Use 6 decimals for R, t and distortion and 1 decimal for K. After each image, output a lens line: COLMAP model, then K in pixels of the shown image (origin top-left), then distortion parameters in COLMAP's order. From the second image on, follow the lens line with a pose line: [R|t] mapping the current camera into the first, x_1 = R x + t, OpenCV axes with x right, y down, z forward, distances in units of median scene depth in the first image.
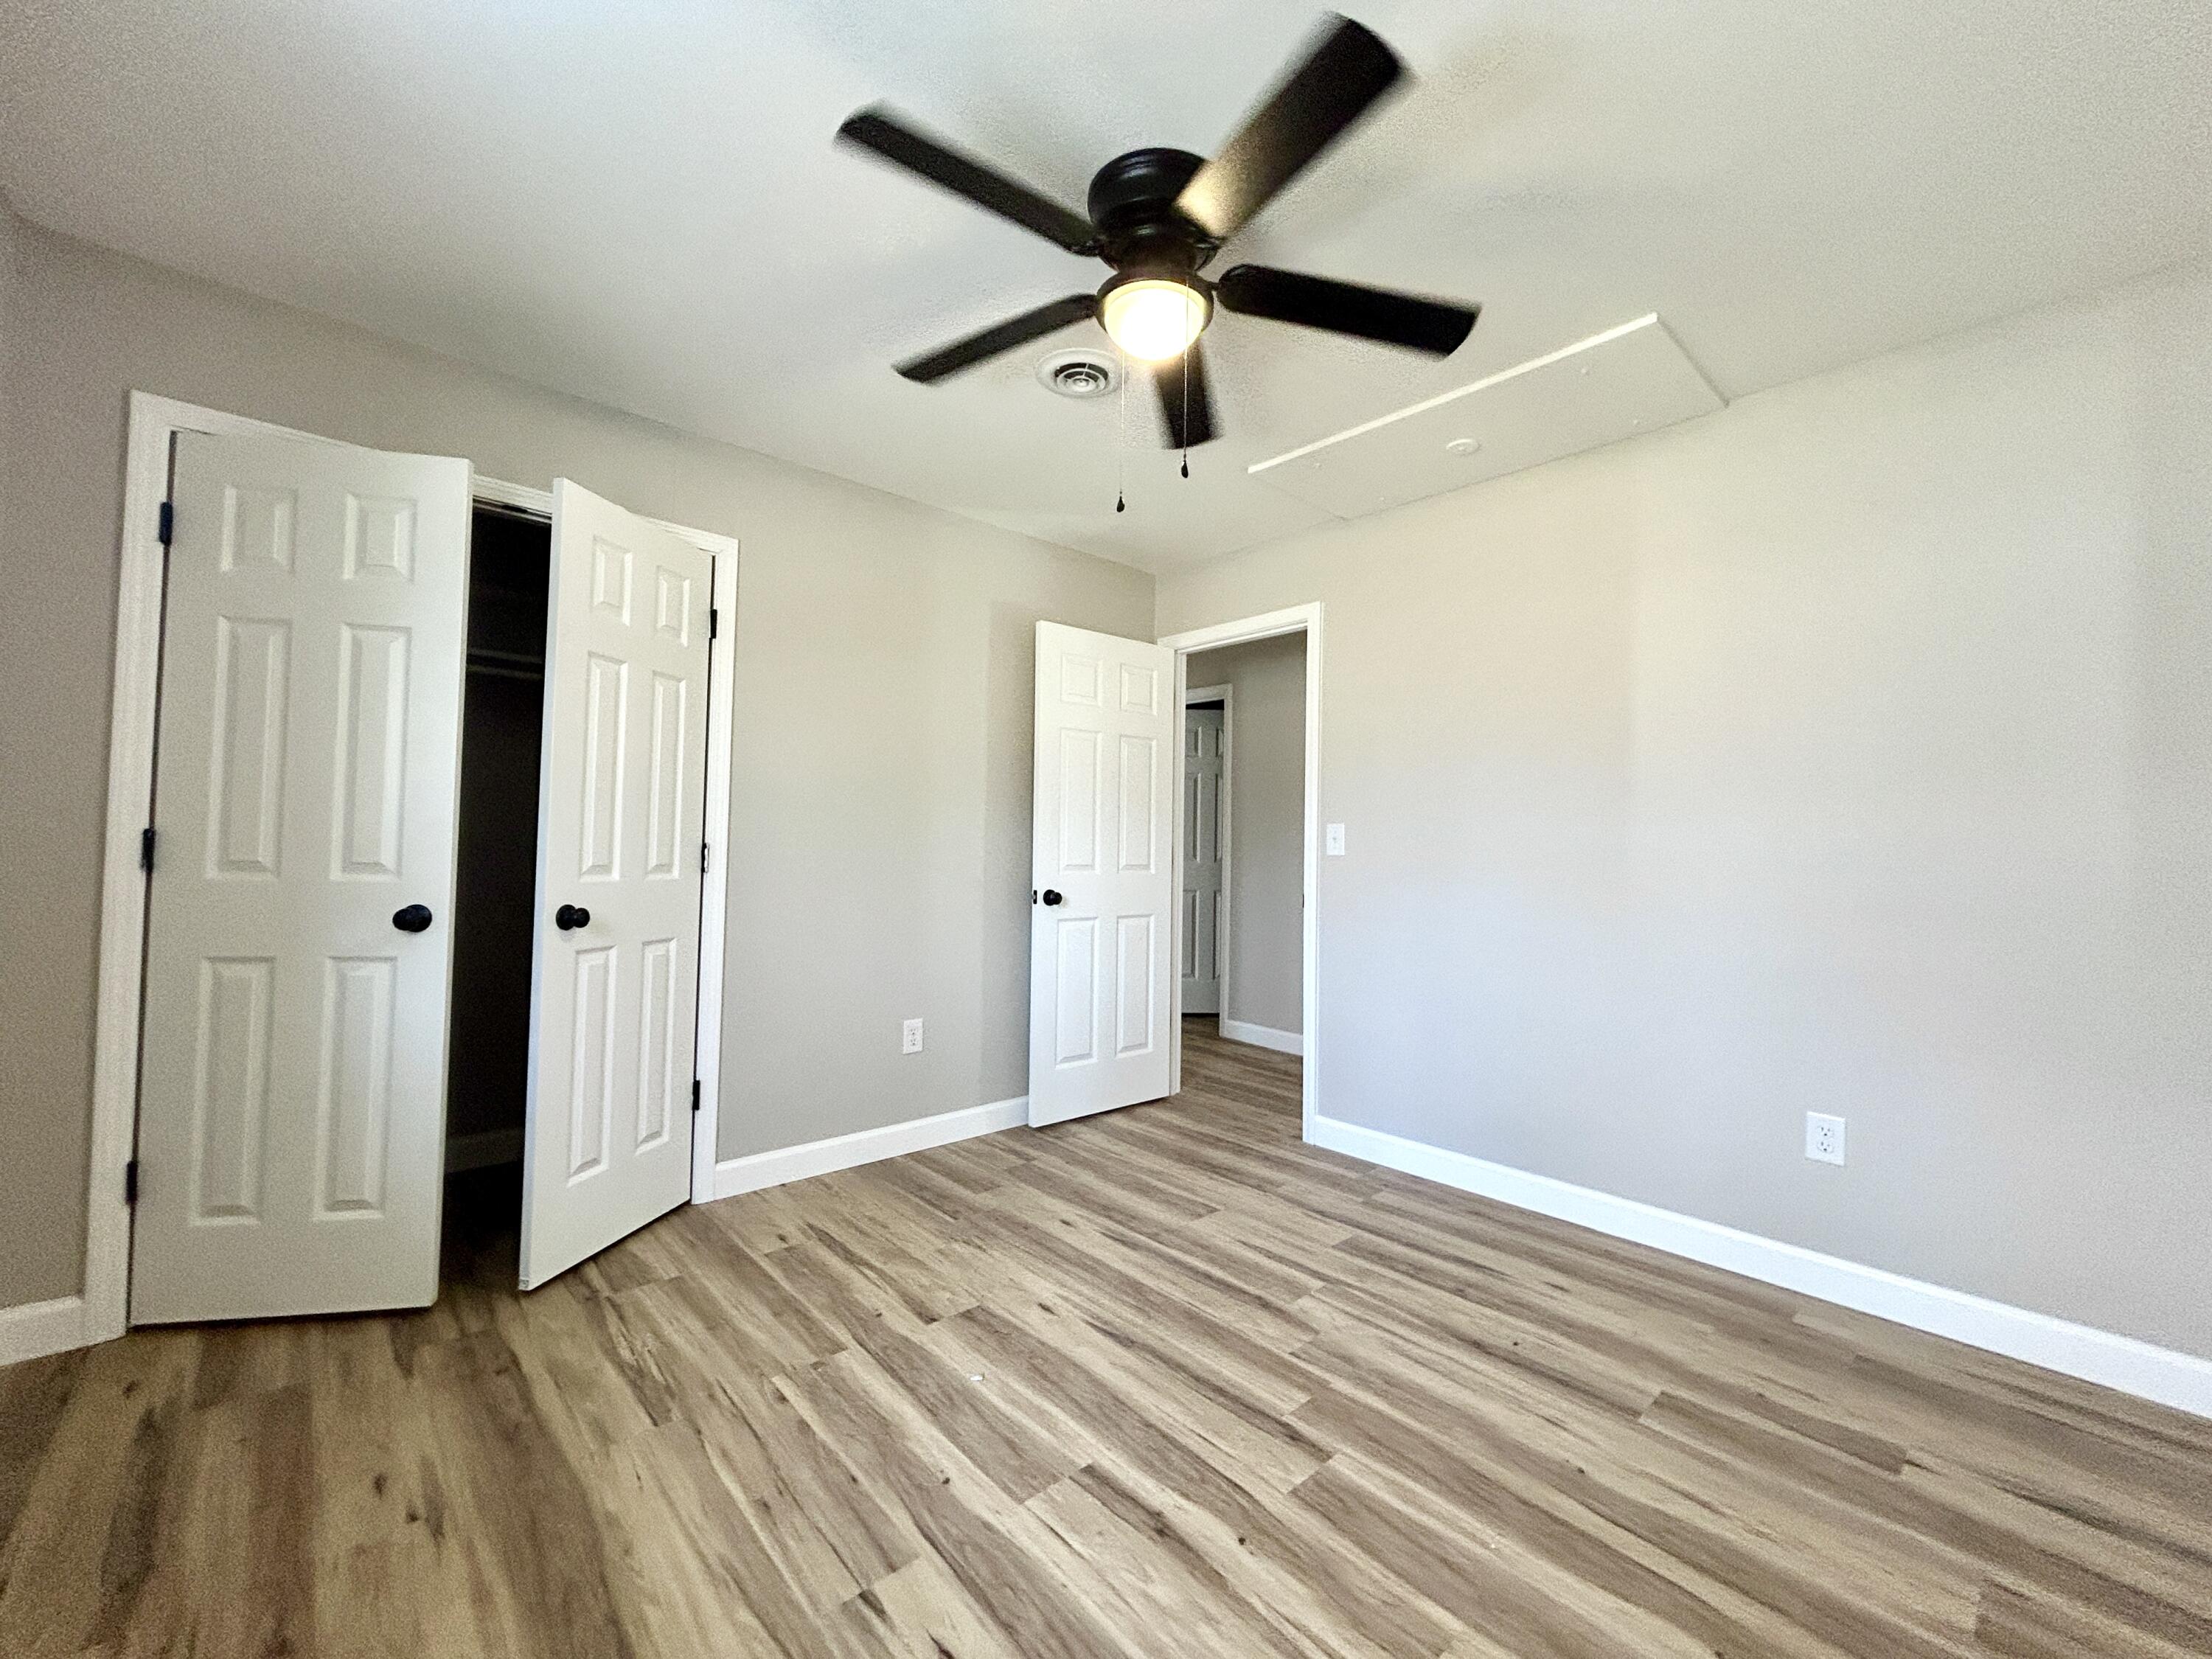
lens RADIAL K [[889.5, 0, 1098.7], [0, 889.5, 825.9], [0, 0, 1]] dist [-0.002297, 0.002601]
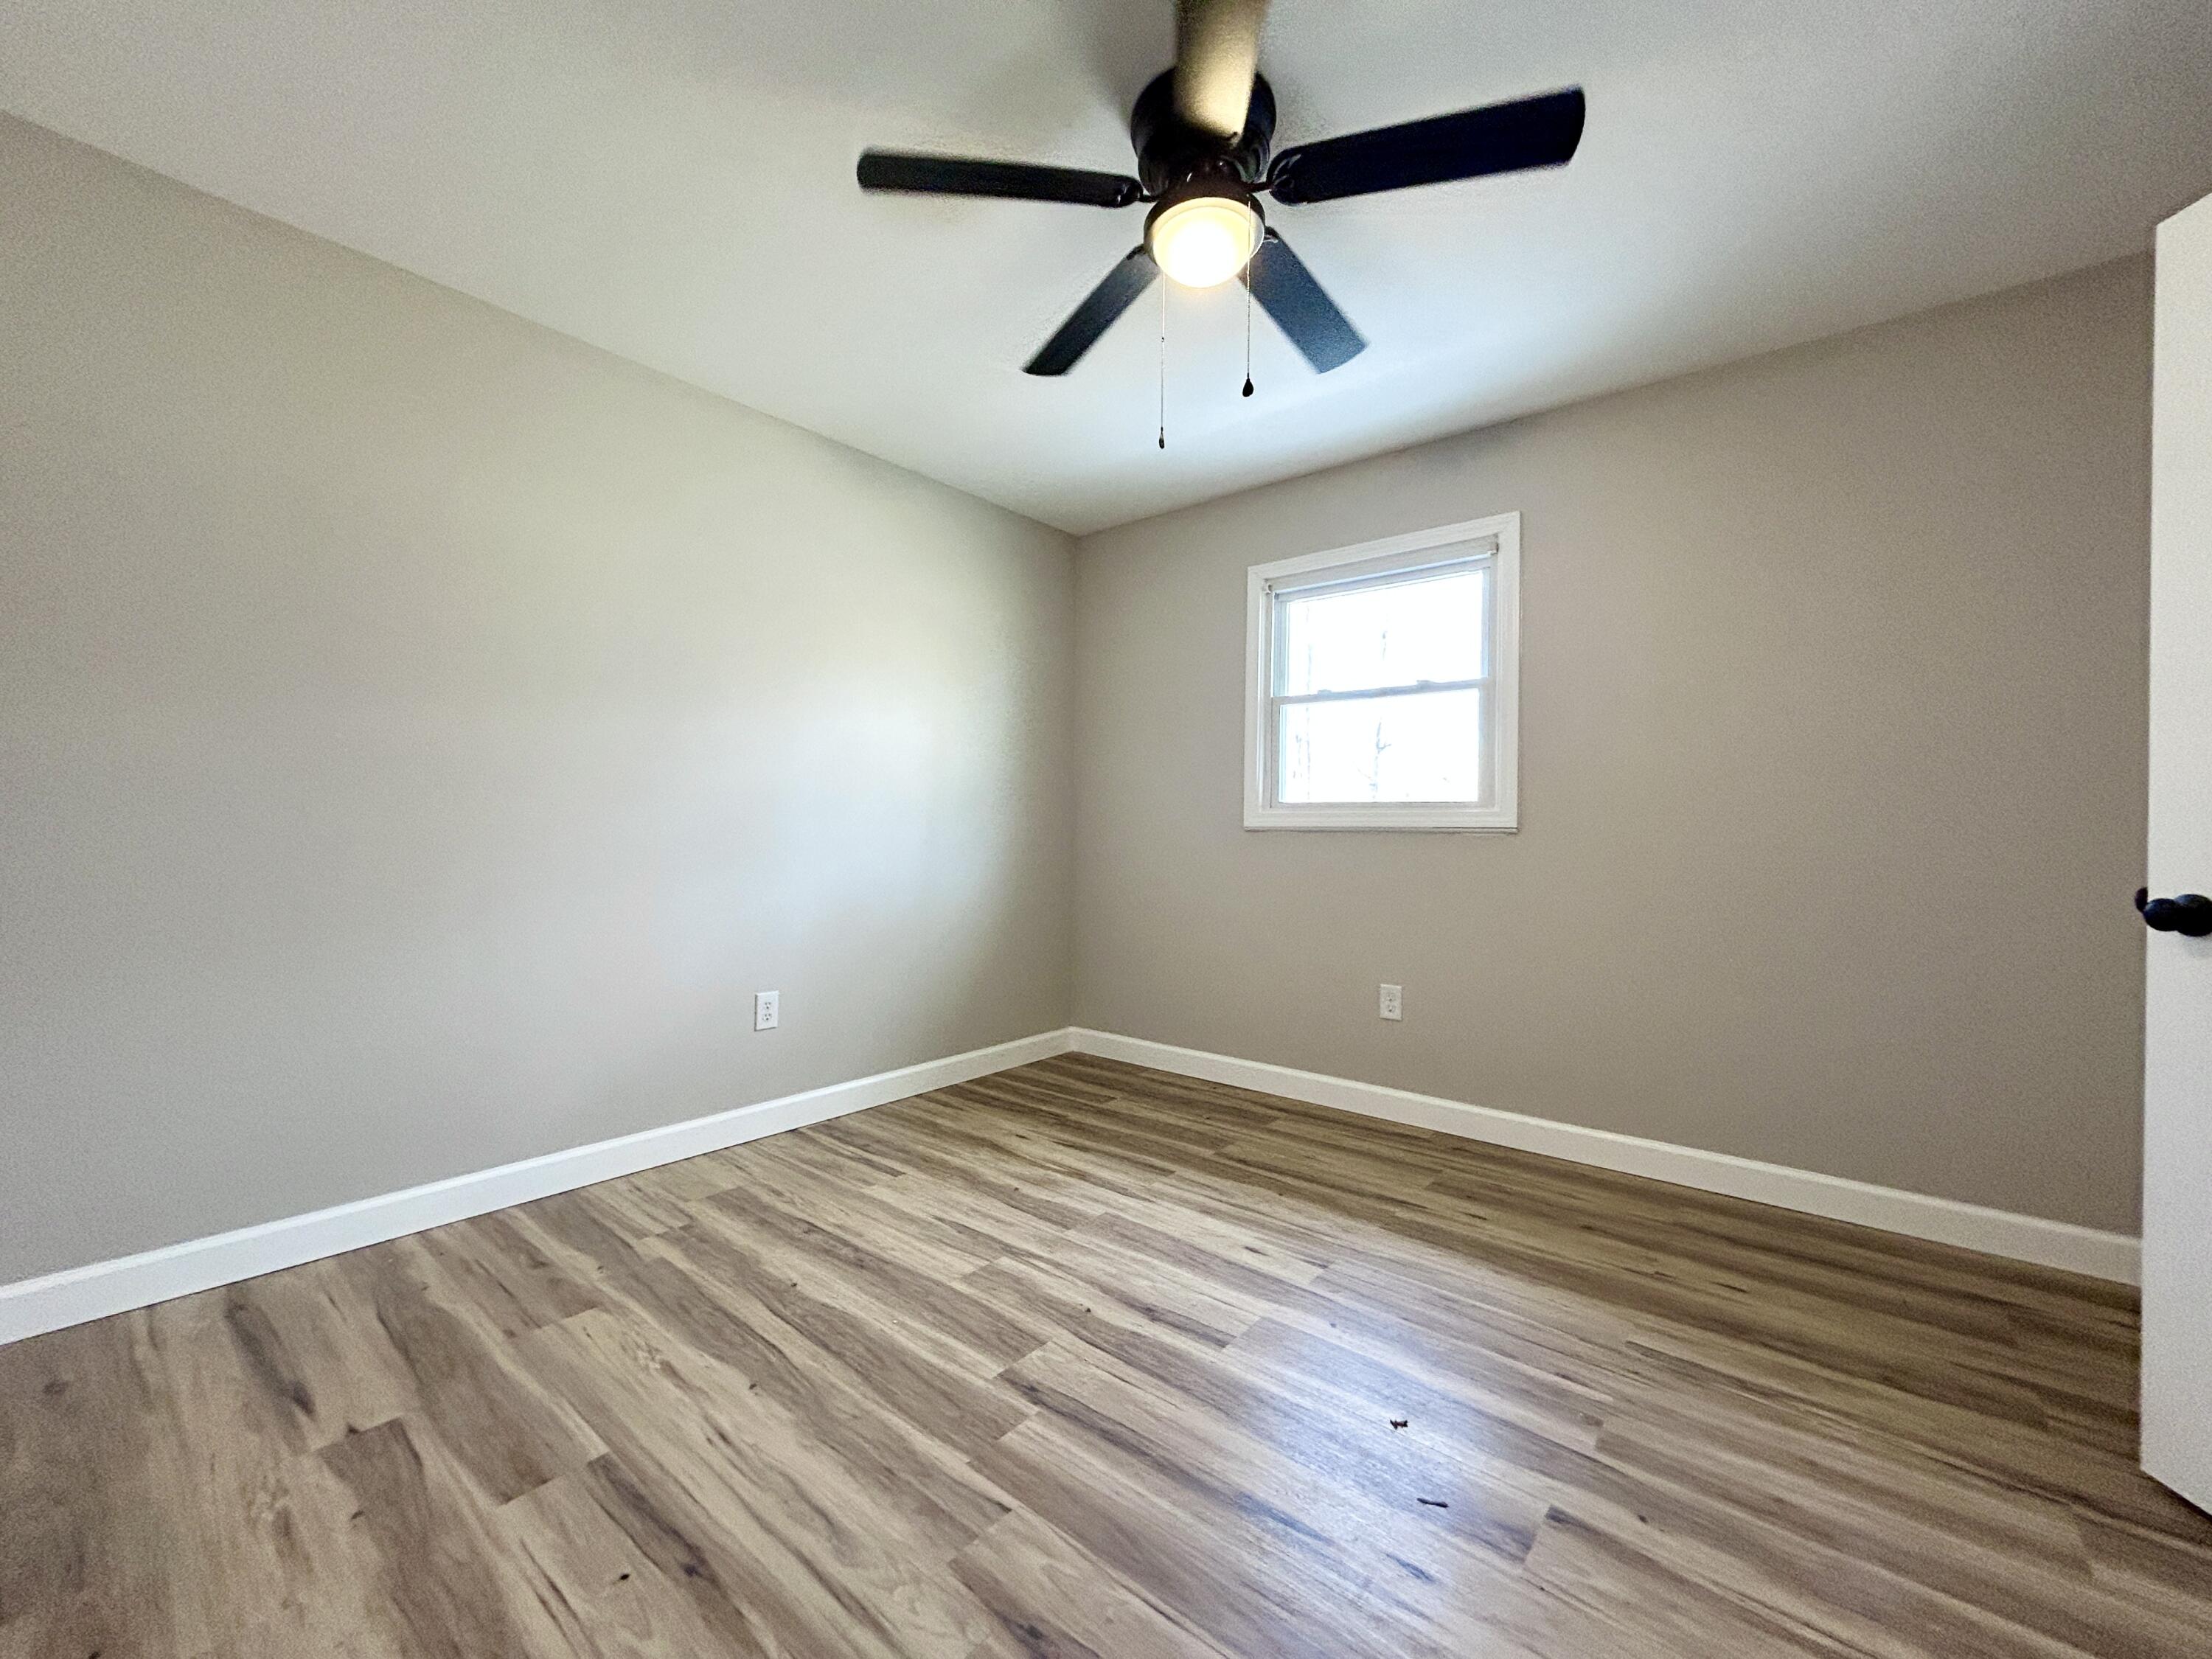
lens RADIAL K [[889.5, 0, 1098.7], [0, 889.5, 825.9], [0, 0, 1]] dist [-0.002297, 0.002601]
pose [[-0.988678, -0.028104, -0.147400, 0.295405], [-0.024382, 0.999338, -0.026997, 0.097640], [0.148061, -0.023098, -0.988708, 1.900419]]
